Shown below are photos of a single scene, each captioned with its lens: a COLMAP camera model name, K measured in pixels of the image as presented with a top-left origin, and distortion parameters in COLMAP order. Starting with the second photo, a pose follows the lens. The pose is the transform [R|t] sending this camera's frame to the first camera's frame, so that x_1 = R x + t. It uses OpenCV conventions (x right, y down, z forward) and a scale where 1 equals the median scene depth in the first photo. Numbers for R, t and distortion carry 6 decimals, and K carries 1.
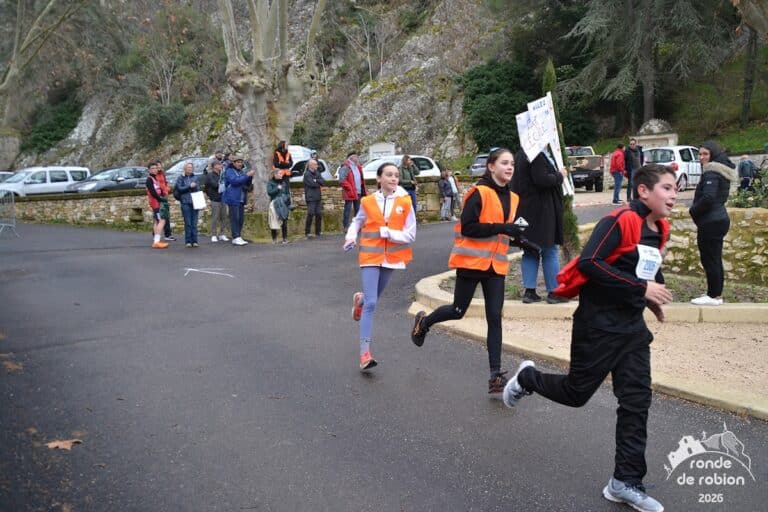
lens RADIAL K [[666.8, 0, 384.0], [0, 666.8, 264.3], [0, 0, 1]] dist [-0.130041, 0.156471]
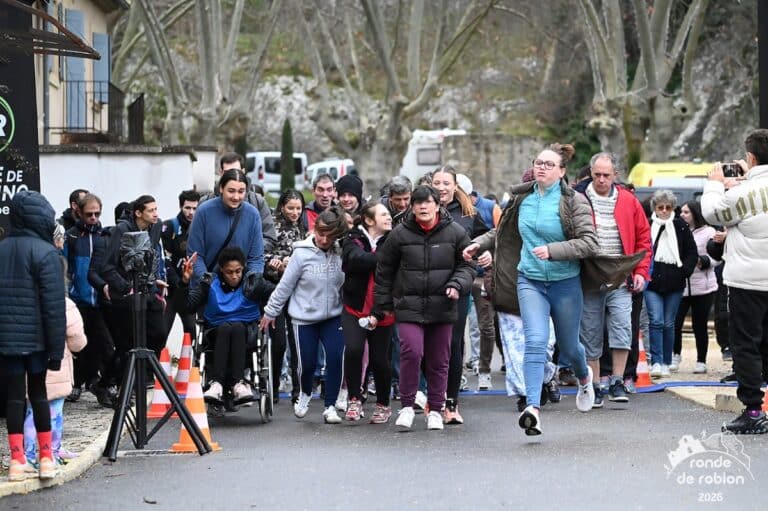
lens RADIAL K [[3400.9, 0, 380.0], [0, 3400.9, 254.8], [0, 0, 1]] dist [1.210763, 0.000000]
pose [[0.800563, 0.002016, -0.599245, 1.497922], [-0.078322, 0.991768, -0.101299, 0.253665], [0.594108, 0.128031, 0.794131, -1.822915]]
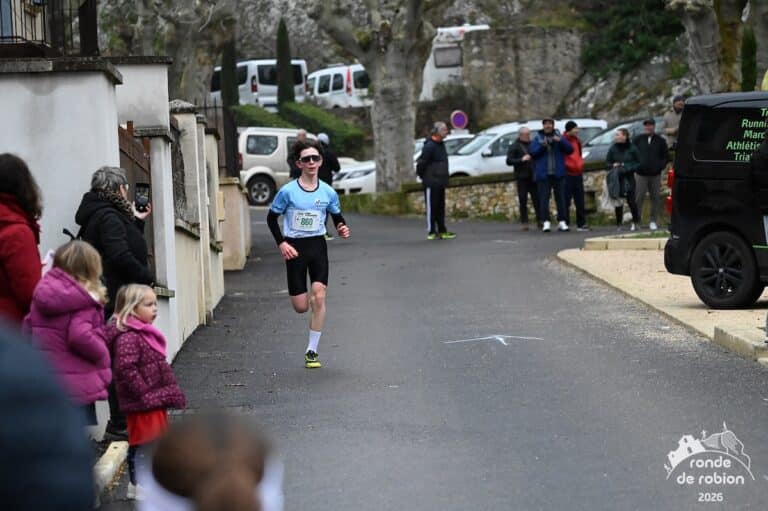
lens RADIAL K [[3371.2, 0, 386.1], [0, 3371.2, 256.6], [0, 0, 1]] dist [1.175319, 0.000000]
pose [[0.800723, -0.014143, -0.598868, 1.085810], [-0.036108, 0.996764, -0.071818, 0.166737], [0.597946, 0.079130, 0.797621, -1.307146]]
